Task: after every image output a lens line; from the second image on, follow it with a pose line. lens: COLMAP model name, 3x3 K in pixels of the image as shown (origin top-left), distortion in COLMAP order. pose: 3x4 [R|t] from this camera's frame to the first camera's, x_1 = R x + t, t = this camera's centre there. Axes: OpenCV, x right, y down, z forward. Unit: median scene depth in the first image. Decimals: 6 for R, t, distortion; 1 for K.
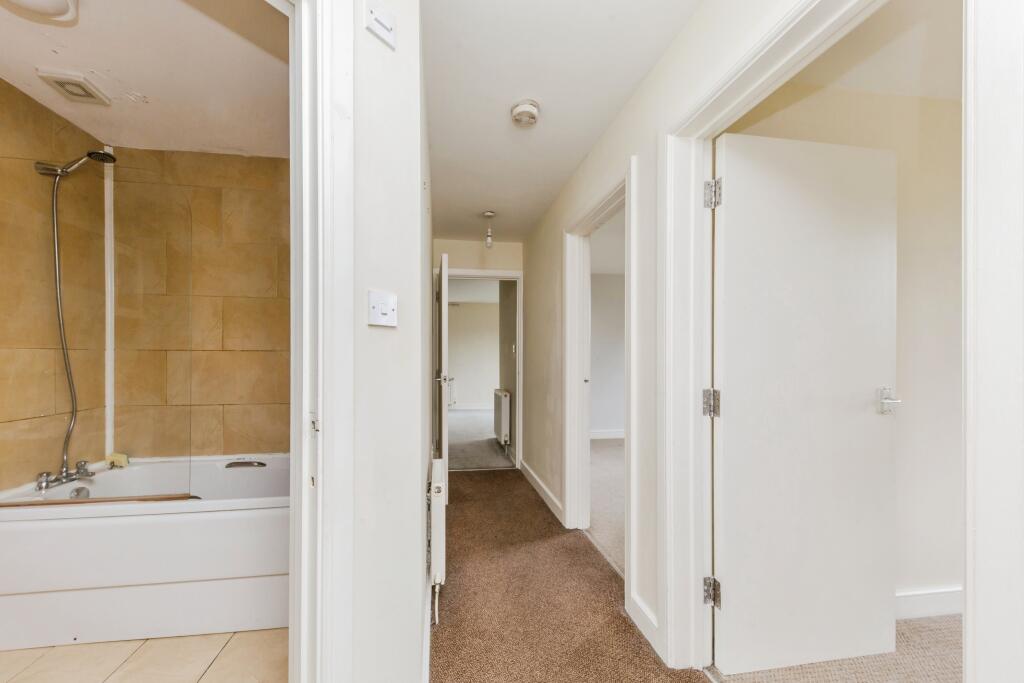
lens RADIAL K [[360.3, 0, 475.8], [0, 360.3, 354.0], [0, 0, 1]] dist [0.001463, 0.000001]
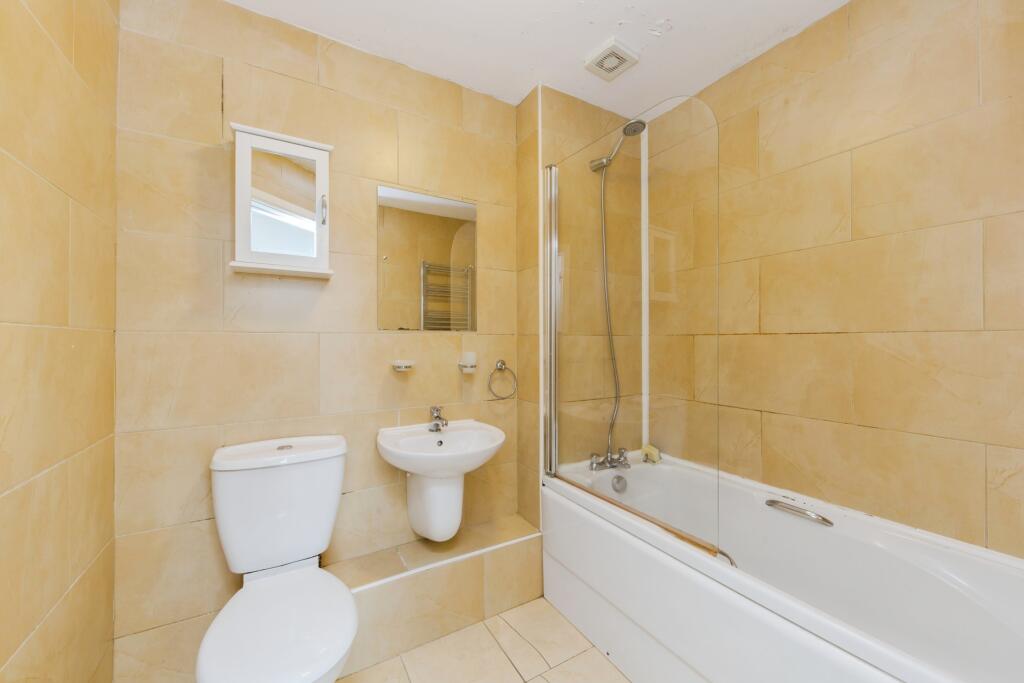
lens RADIAL K [[385.2, 0, 512.0], [0, 385.2, 341.5], [0, 0, 1]] dist [0.000362, 0.000029]
pose [[0.394162, -0.003748, -0.919033, -0.224997], [0.002936, 0.999992, -0.002819, 0.006780], [0.919036, -0.001587, 0.394170, 0.288158]]
